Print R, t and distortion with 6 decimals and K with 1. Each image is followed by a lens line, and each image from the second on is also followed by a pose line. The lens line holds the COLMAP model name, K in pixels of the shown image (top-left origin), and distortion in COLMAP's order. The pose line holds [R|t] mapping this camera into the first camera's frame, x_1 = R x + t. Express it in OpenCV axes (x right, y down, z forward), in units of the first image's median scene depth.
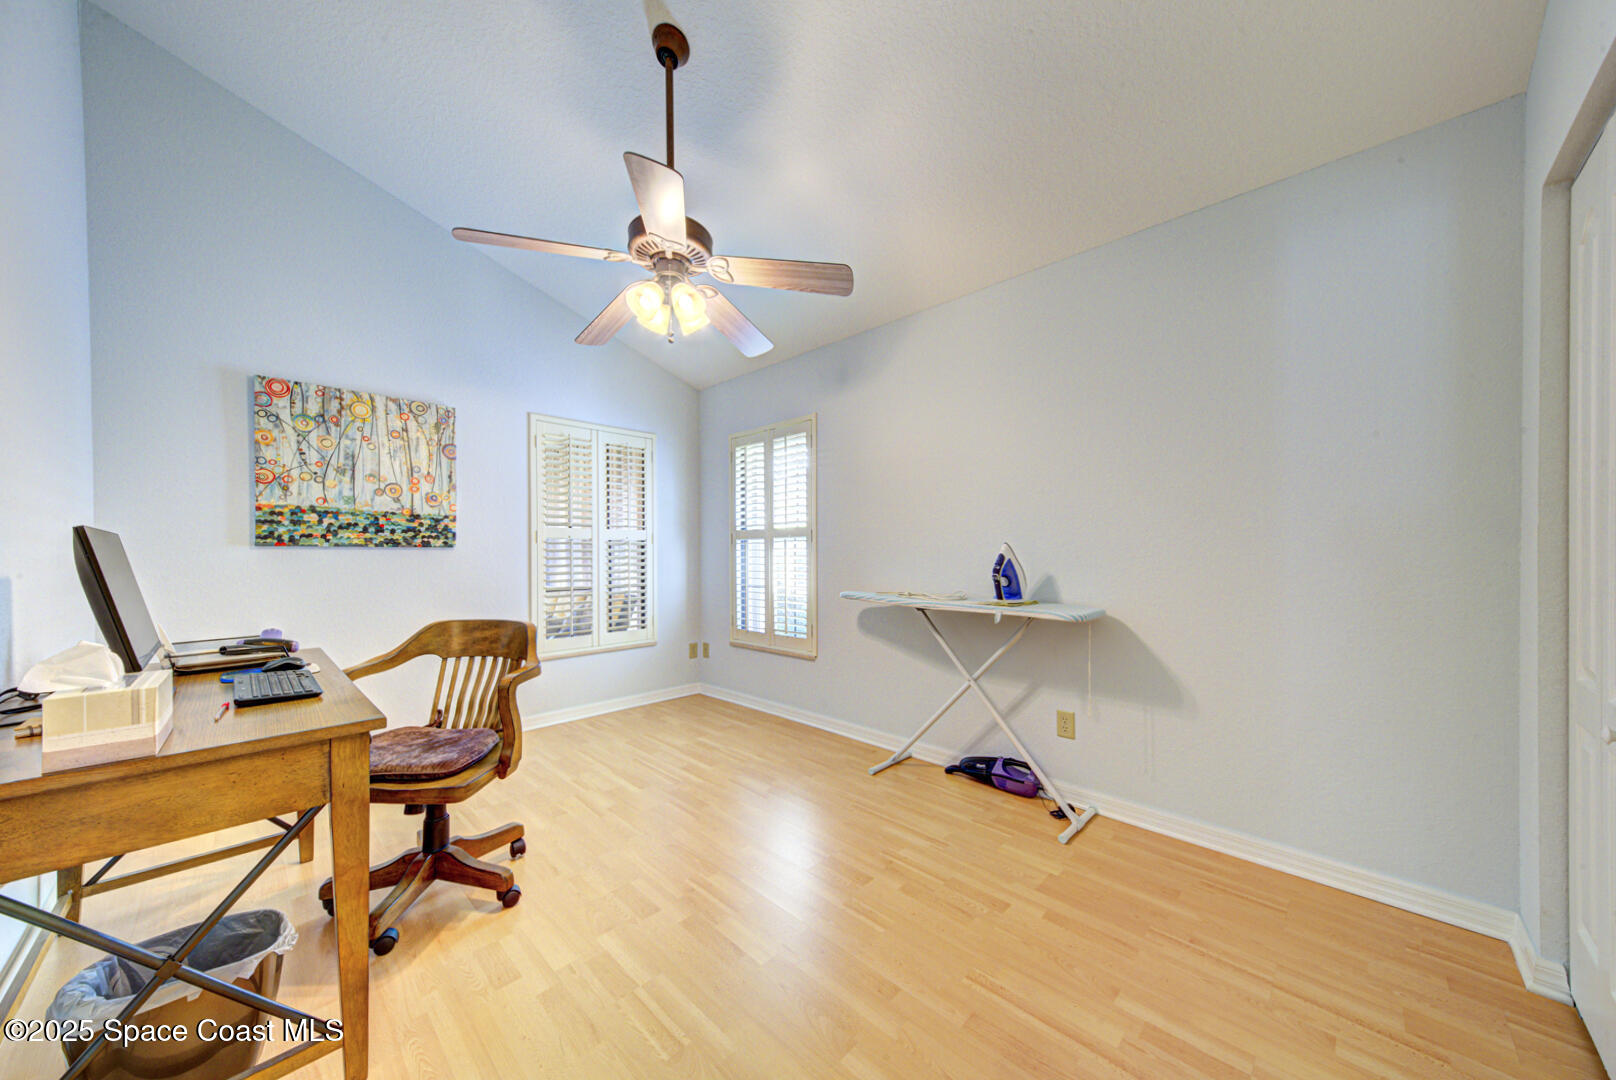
lens RADIAL K [[554.9, 0, 801.8], [0, 554.9, 557.3], [0, 0, 1]] dist [0.015547, -0.000055]
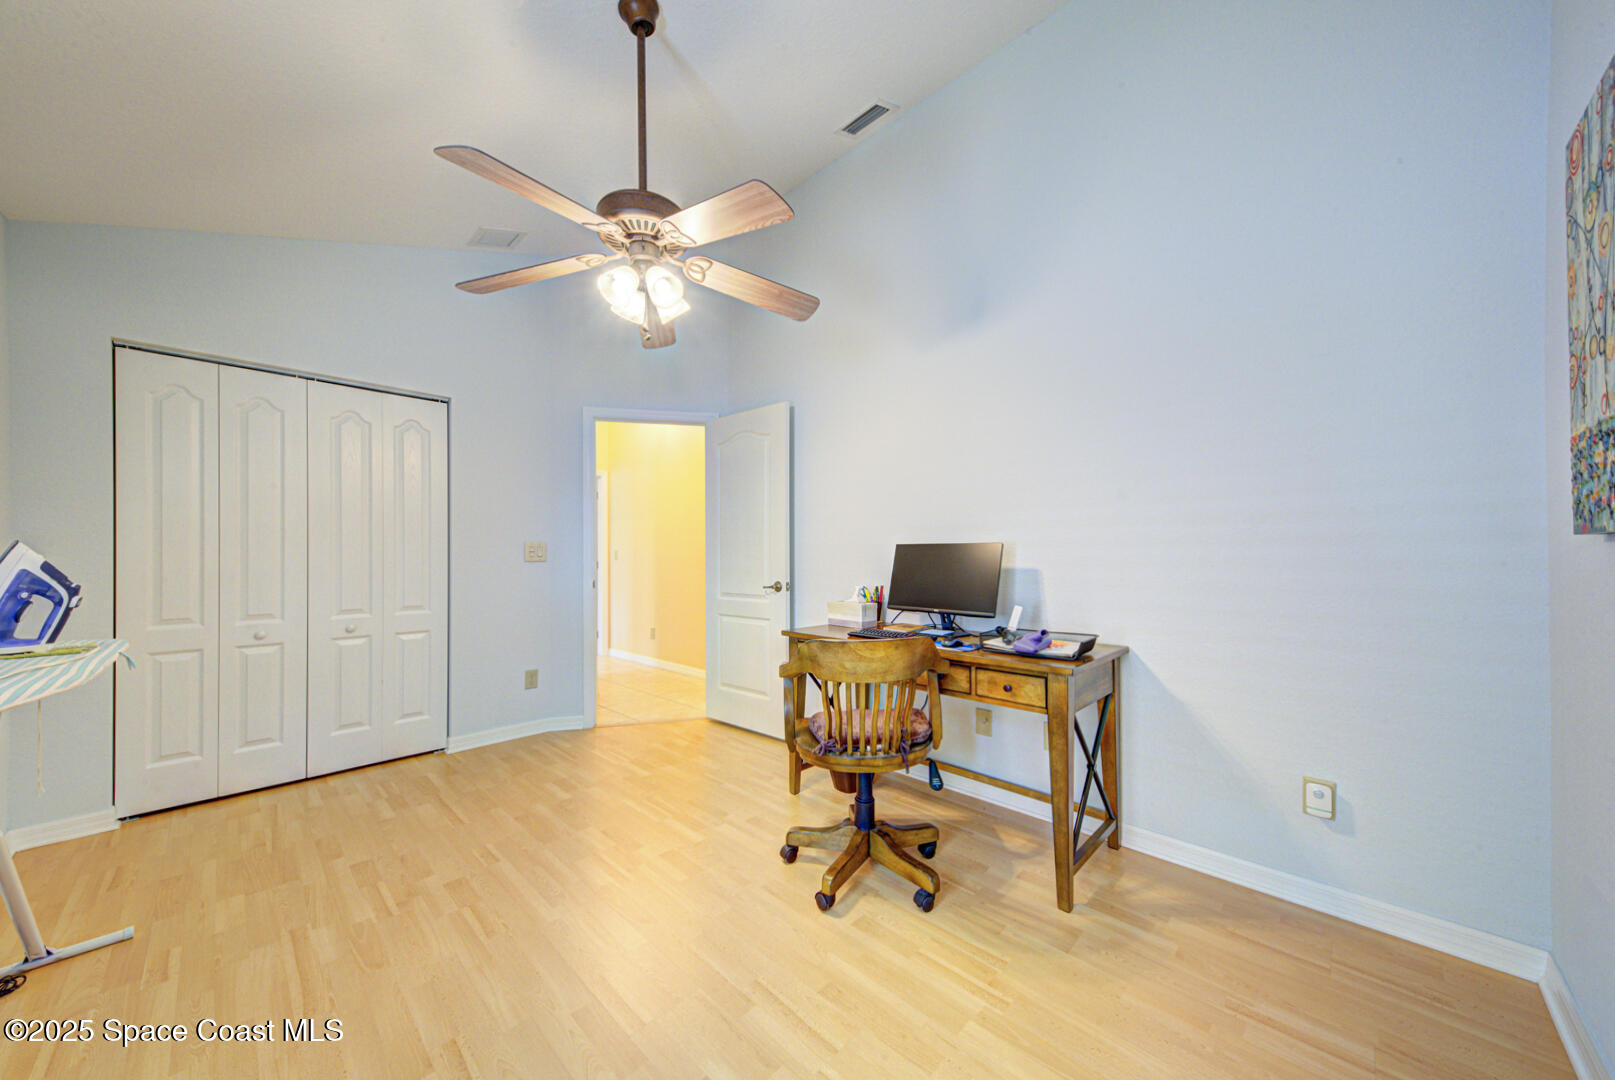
lens RADIAL K [[554.6, 0, 801.3], [0, 554.6, 557.3], [0, 0, 1]] dist [0.015547, -0.000055]
pose [[-0.999953, 0.003347, -0.009044, -0.510945], [0.003232, 0.999914, 0.012741, -0.021192], [0.009086, 0.012711, -0.999878, 2.032374]]
